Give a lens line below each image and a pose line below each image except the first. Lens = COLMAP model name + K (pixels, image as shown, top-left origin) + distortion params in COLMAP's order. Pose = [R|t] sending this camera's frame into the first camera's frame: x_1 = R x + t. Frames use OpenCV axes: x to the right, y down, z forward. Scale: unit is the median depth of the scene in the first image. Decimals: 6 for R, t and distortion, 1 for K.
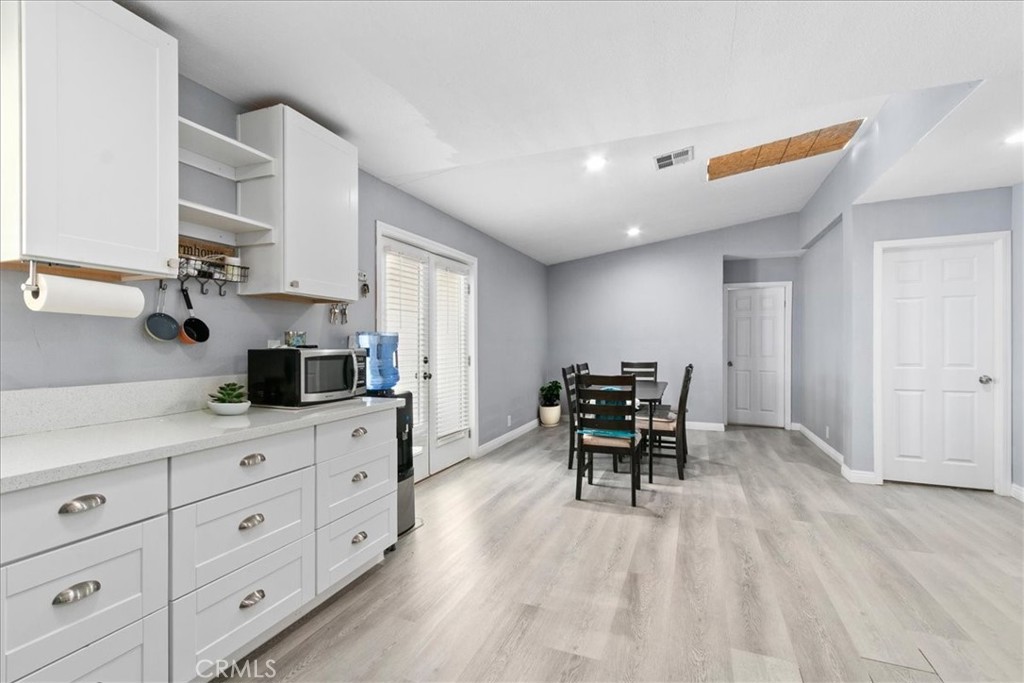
lens RADIAL K [[464.5, 0, 512.0], [0, 464.5, 341.5], [0, 0, 1]] dist [-0.000811, 0.000052]
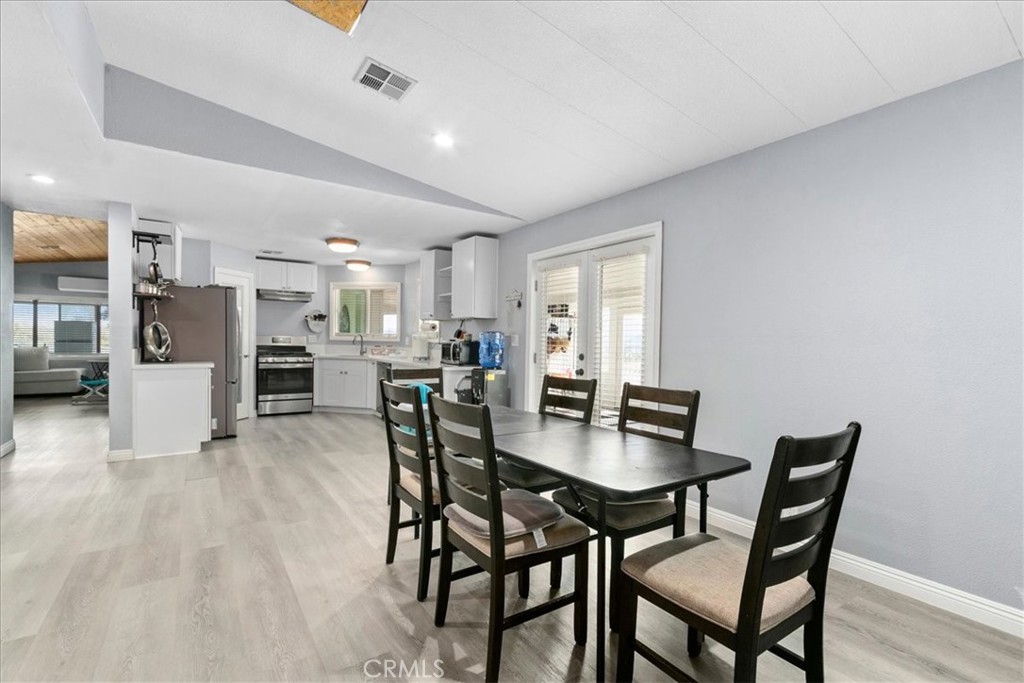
lens RADIAL K [[464.5, 0, 512.0], [0, 464.5, 341.5], [0, 0, 1]] dist [-0.000811, 0.000052]
pose [[-0.558844, -0.000290, -0.829273, 1.053559], [-0.007510, 0.999961, 0.004711, 0.002780], [0.829239, 0.008861, -0.558825, 1.983329]]
